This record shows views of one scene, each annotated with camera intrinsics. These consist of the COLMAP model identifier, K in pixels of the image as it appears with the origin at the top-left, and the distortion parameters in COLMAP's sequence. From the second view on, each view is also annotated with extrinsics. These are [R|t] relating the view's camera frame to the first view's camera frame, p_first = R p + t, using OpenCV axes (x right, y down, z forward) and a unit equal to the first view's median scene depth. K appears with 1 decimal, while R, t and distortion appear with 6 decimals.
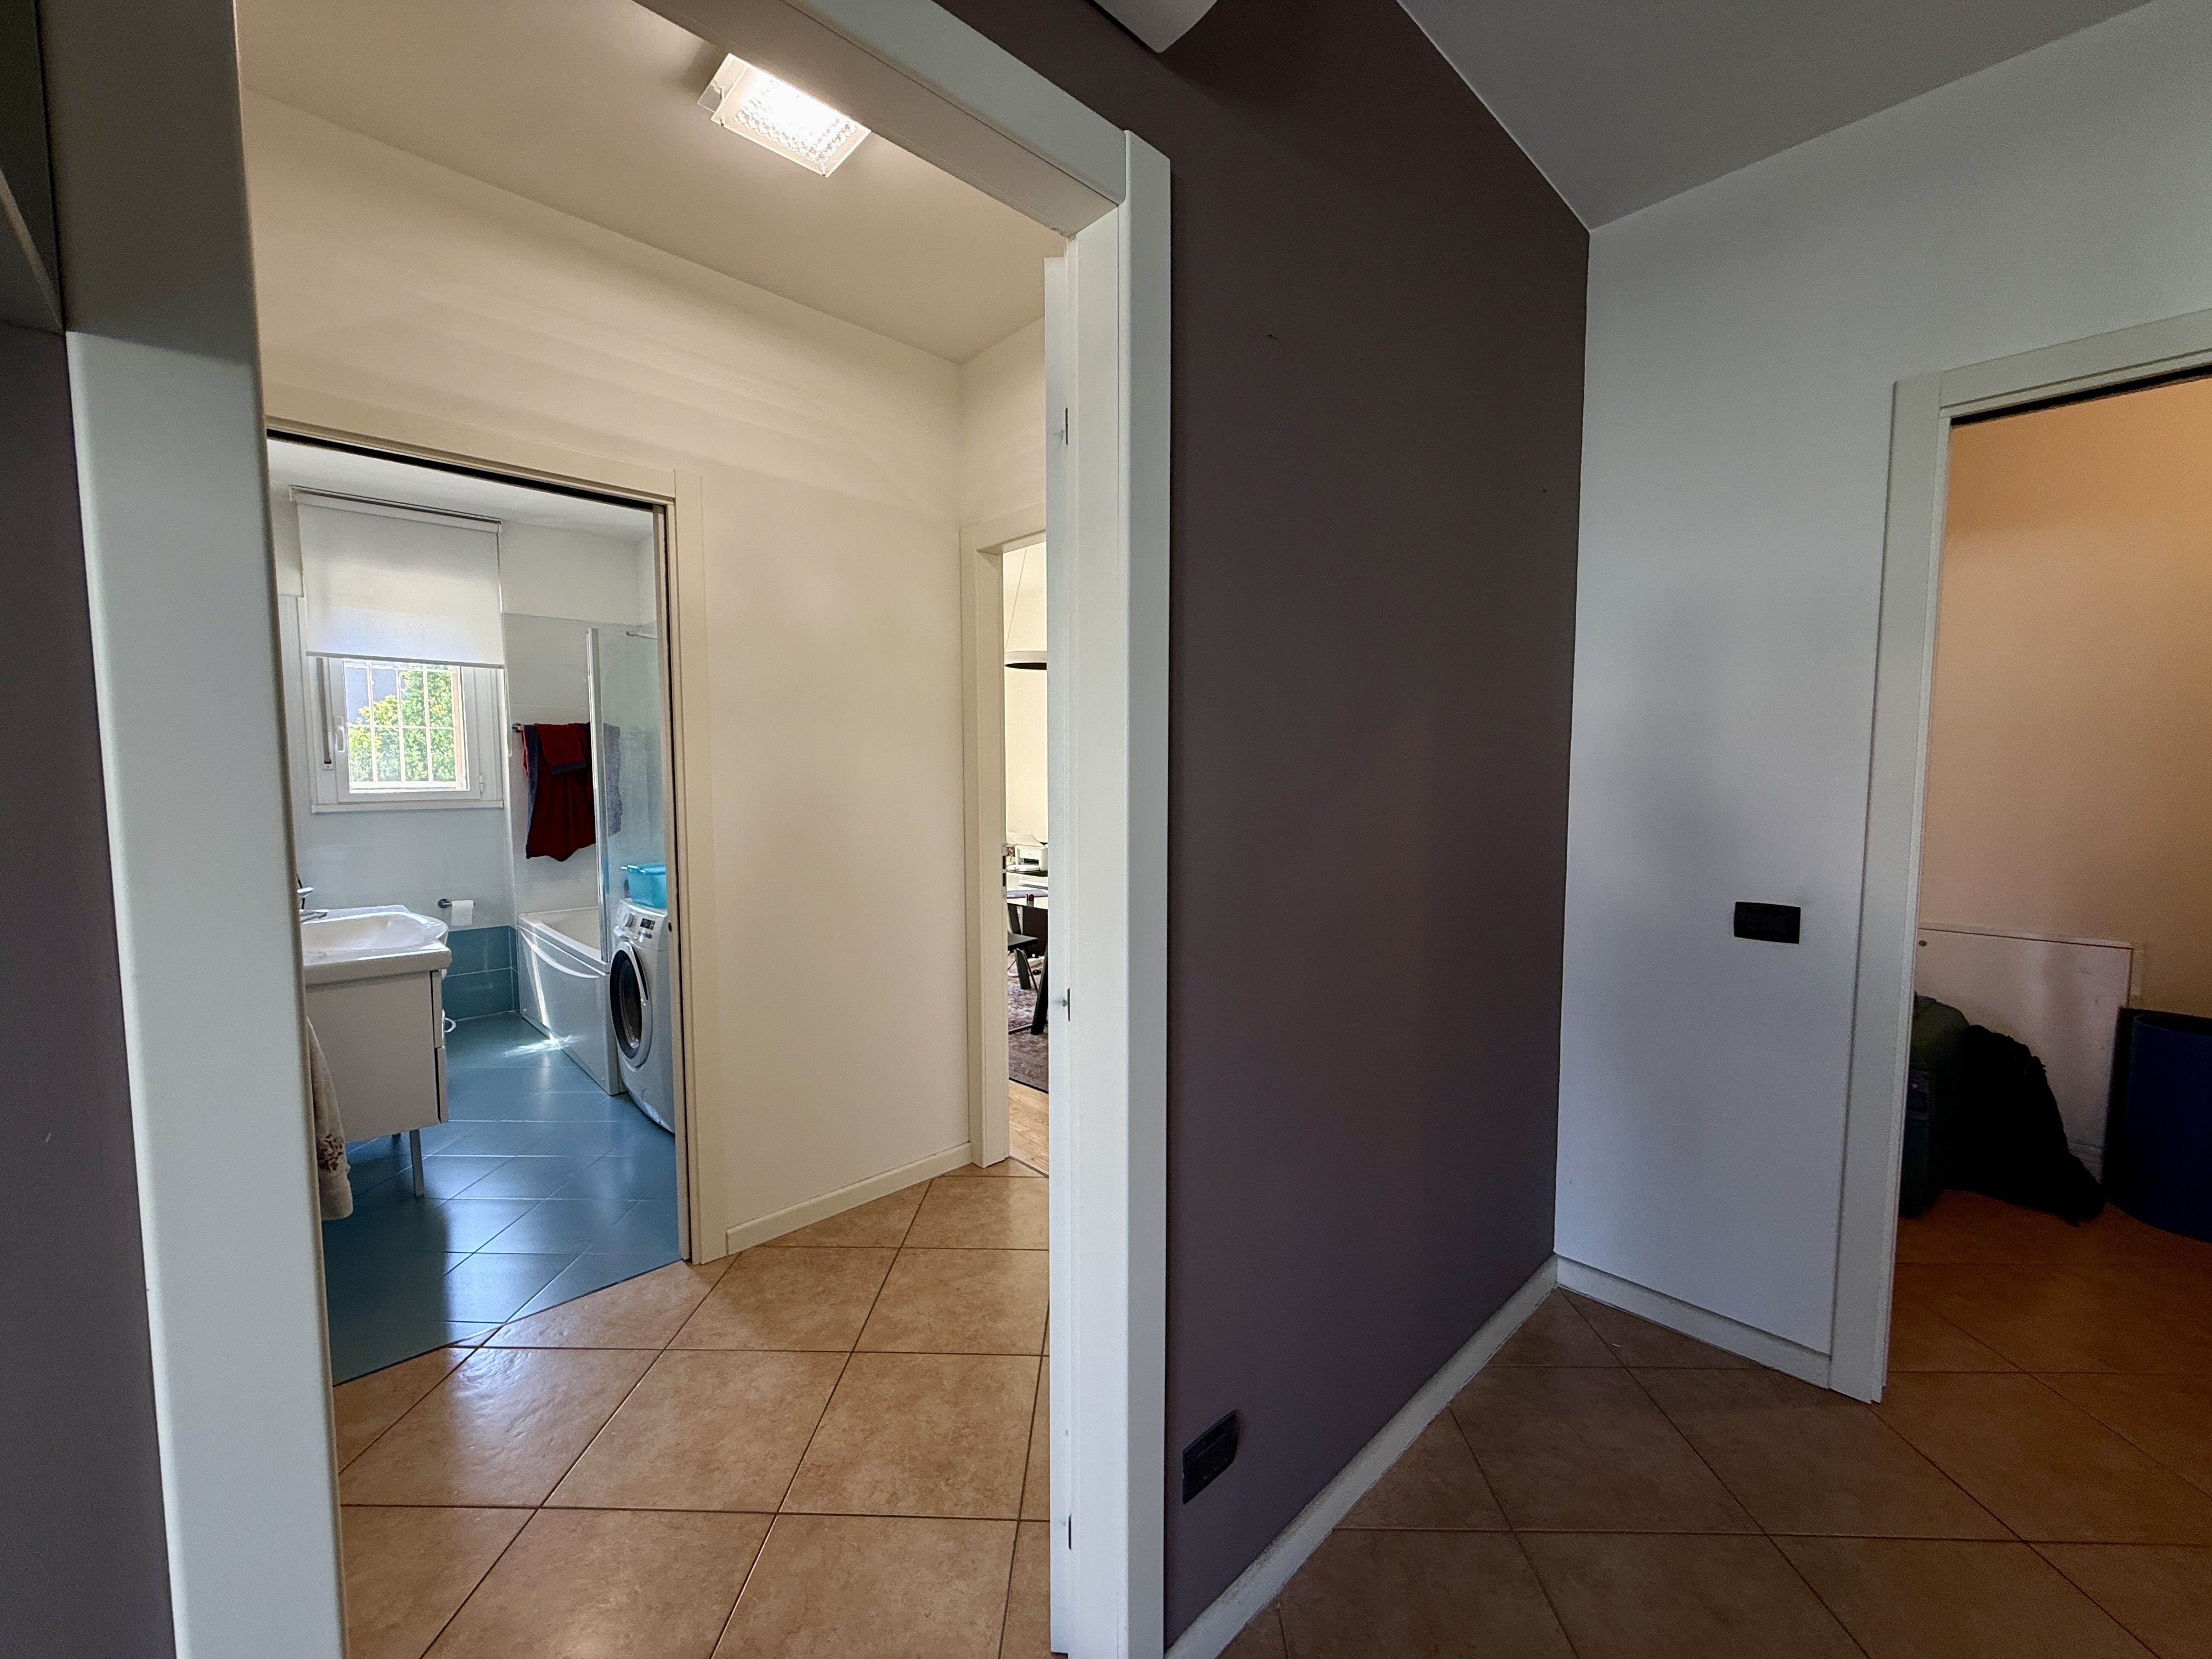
lens RADIAL K [[881.8, 0, 1108.4], [0, 881.8, 831.7], [0, 0, 1]] dist [-0.001491, 0.000610]
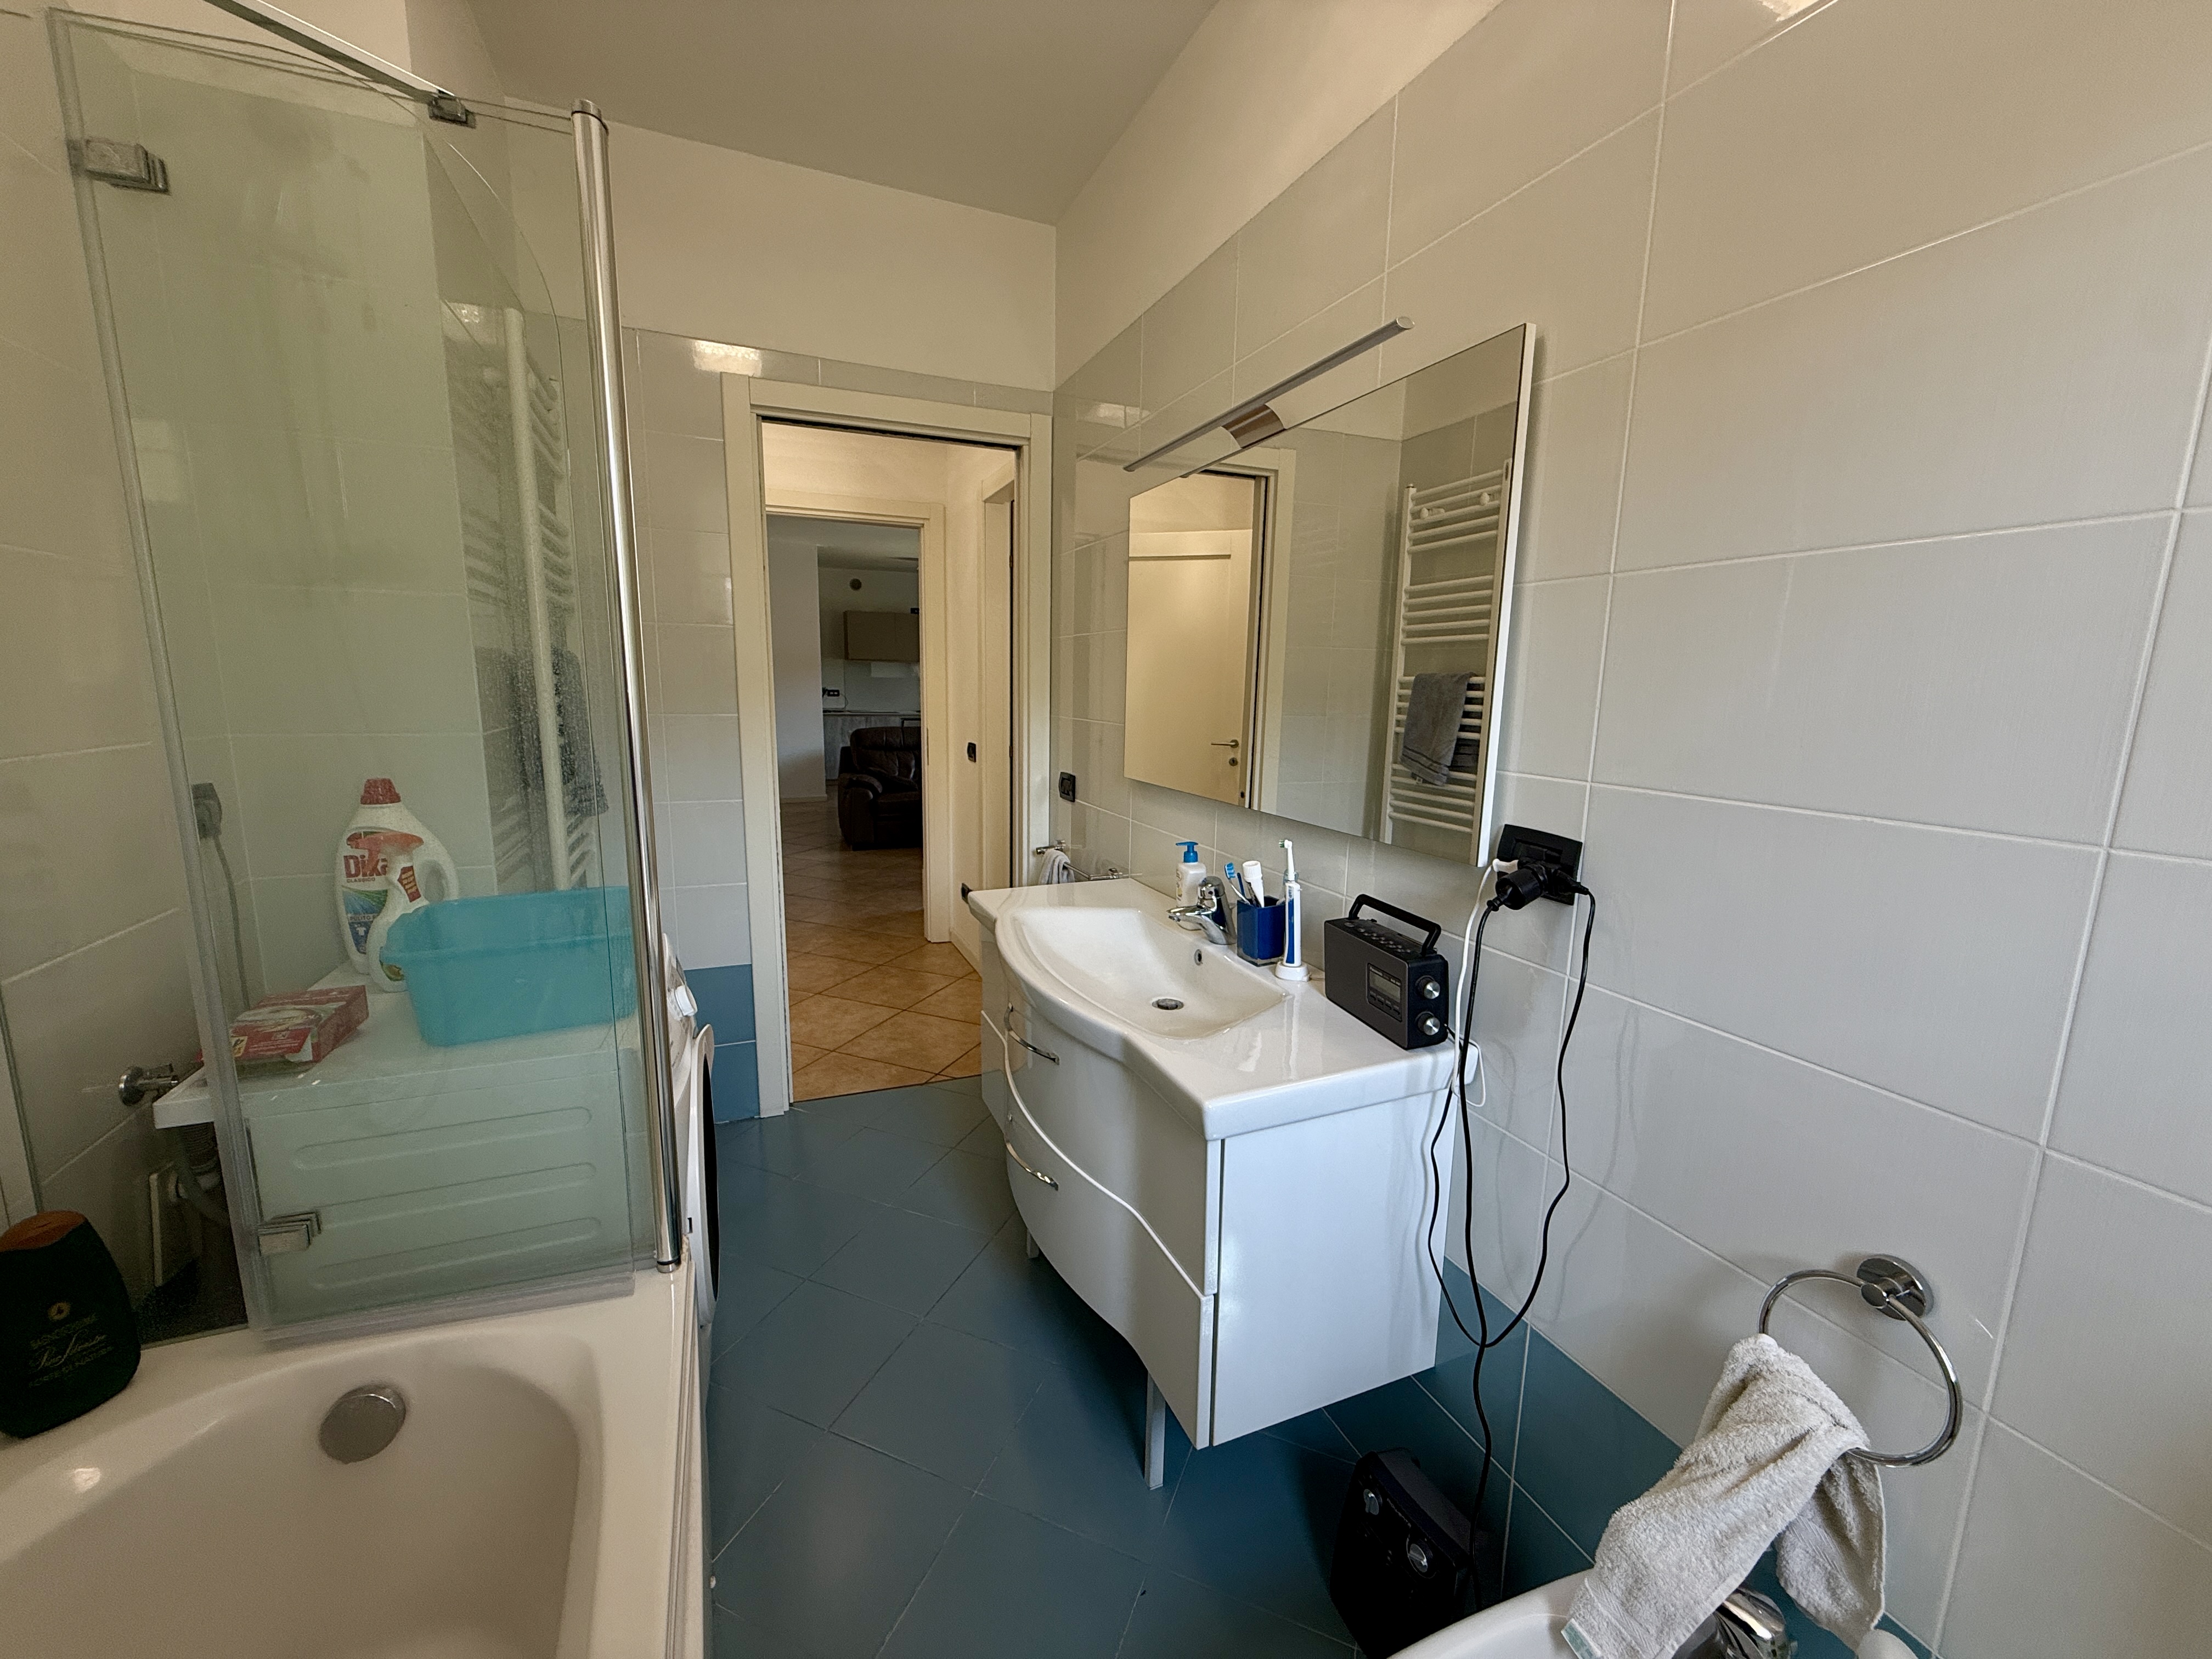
lens RADIAL K [[881.8, 0, 1101.8], [0, 881.8, 830.3], [0, 0, 1]] dist [-0.001491, 0.000610]
pose [[-0.932745, -0.071781, 0.353318, -0.840473], [0.013165, 0.972545, 0.232340, -0.063920], [-0.360296, 0.221366, -0.906192, 1.242505]]
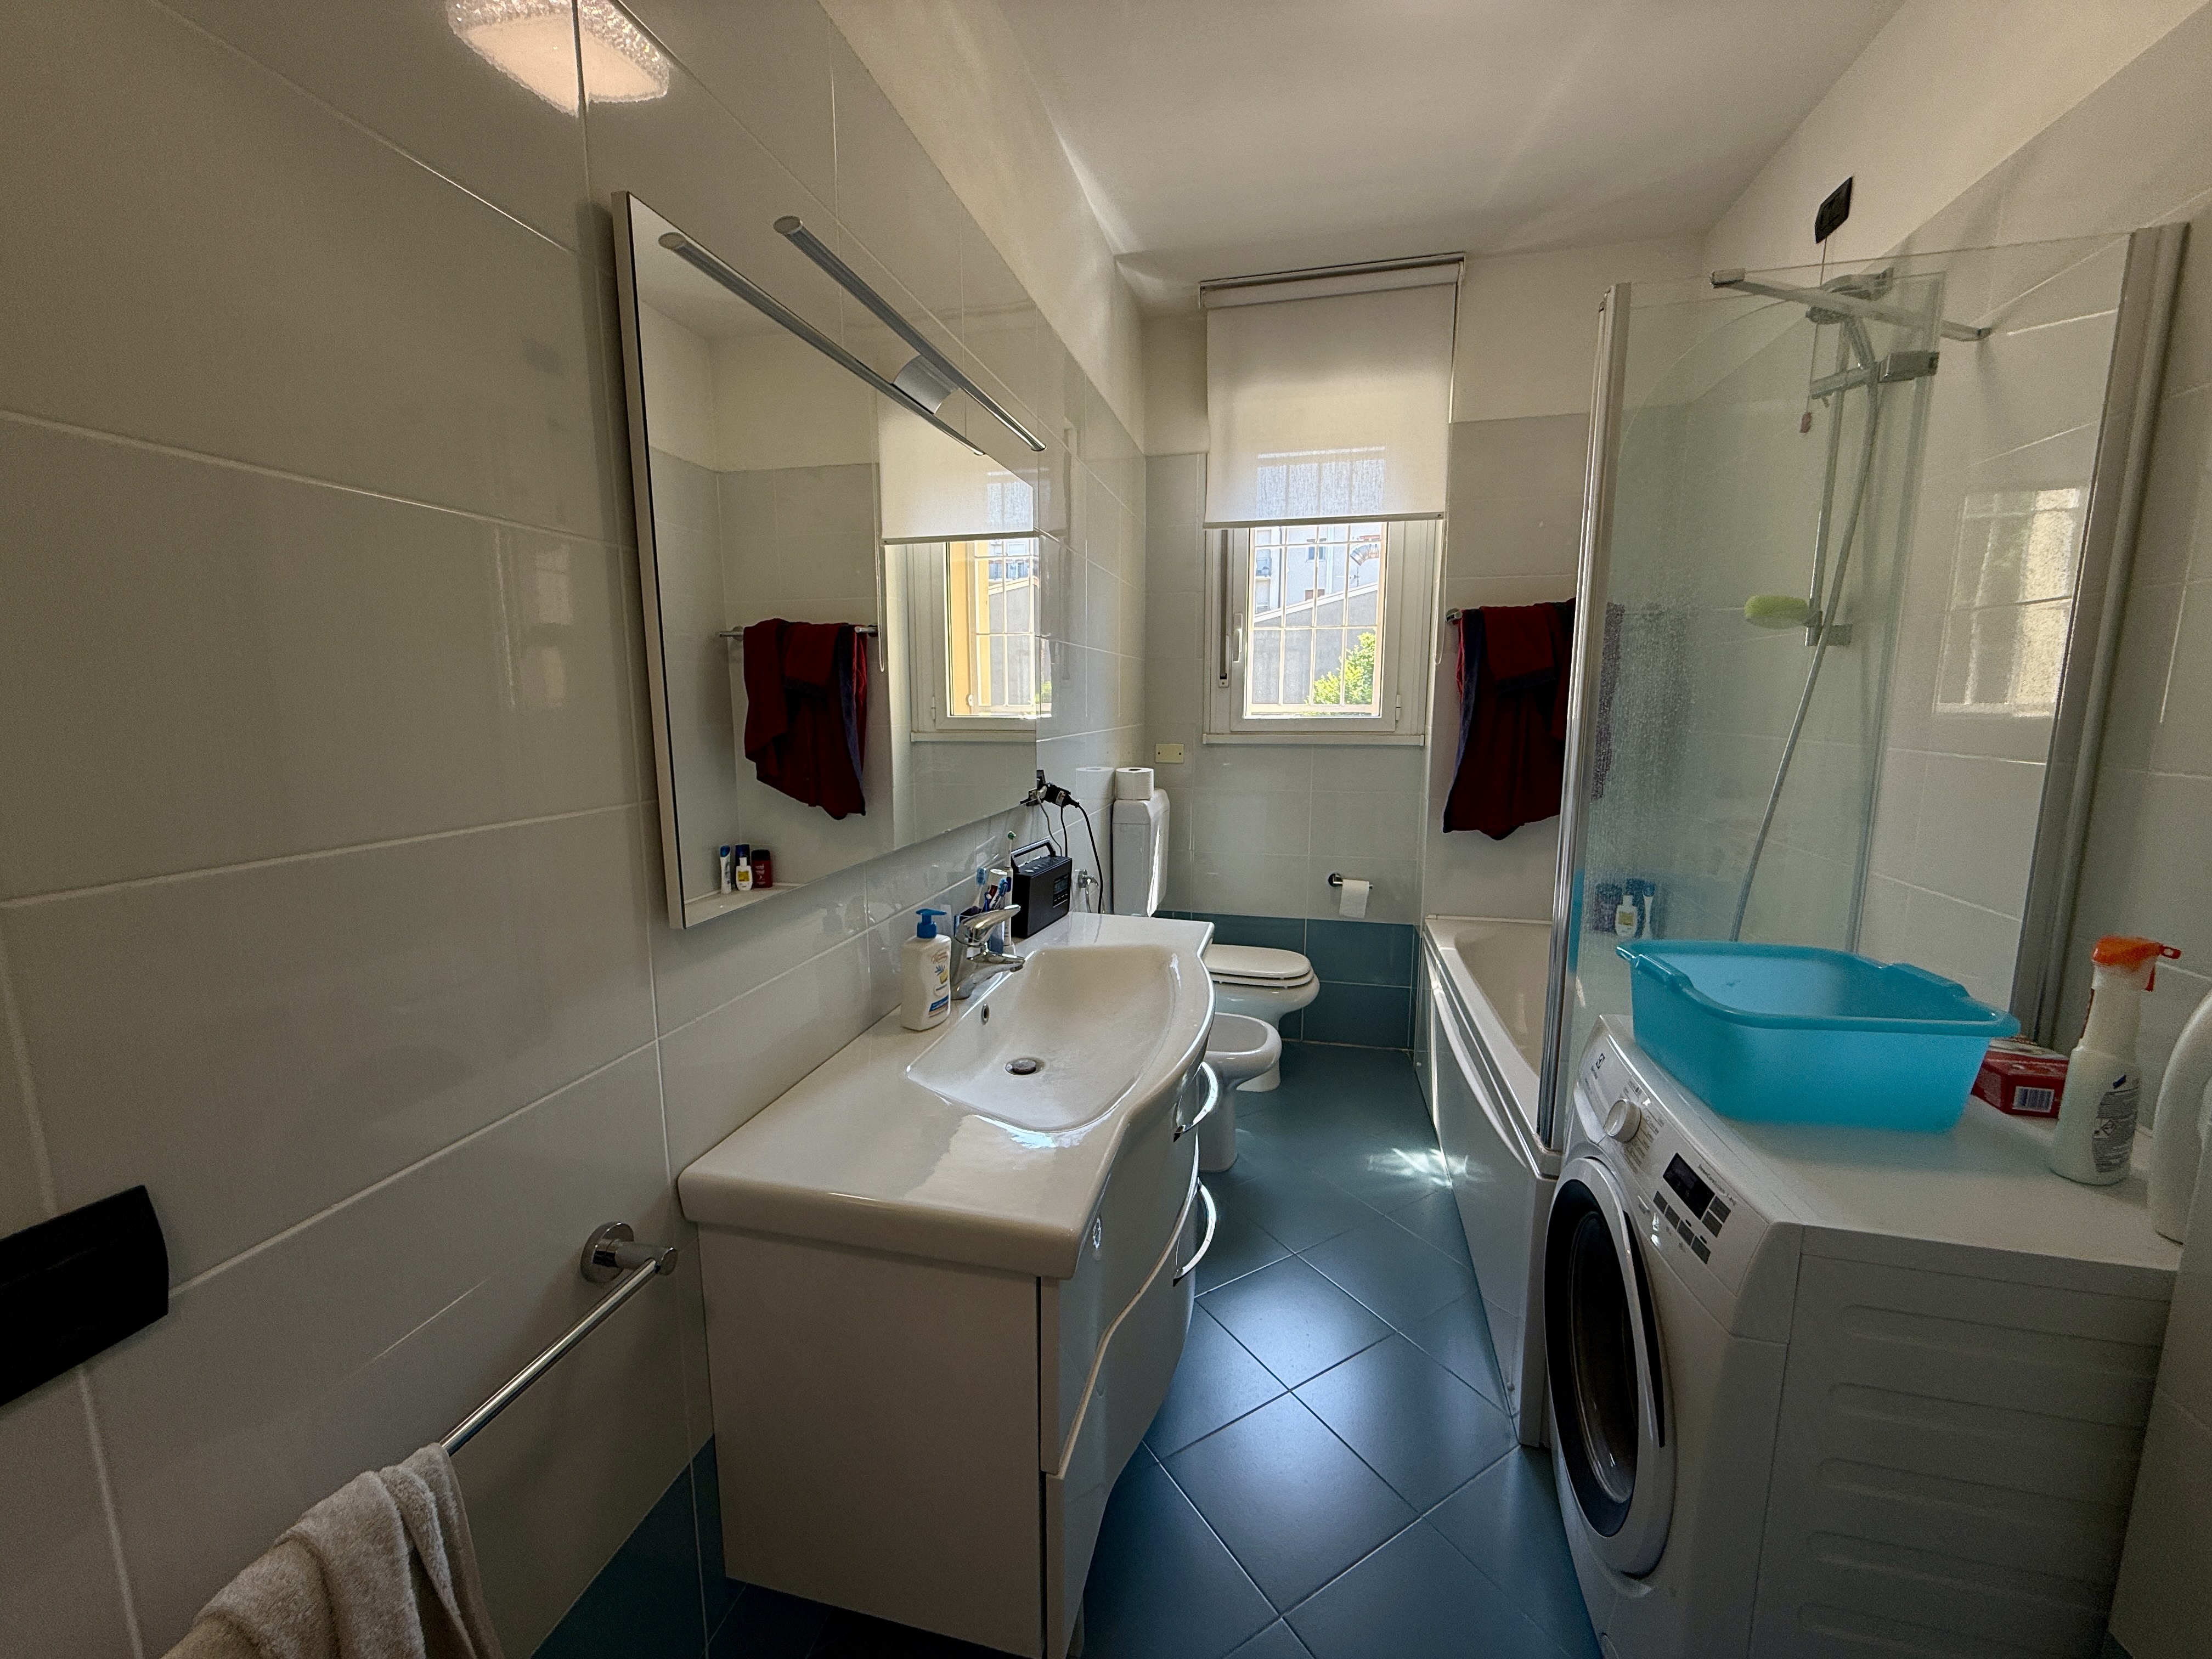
lens RADIAL K [[881.8, 0, 1093.3], [0, 881.8, 831.1], [0, 0, 1]] dist [-0.001491, 0.000610]
pose [[0.531755, 0.128260, -0.837130, -0.371150], [-0.058201, 0.991663, 0.114967, -0.035706], [0.844896, -0.012413, 0.534786, 0.625205]]
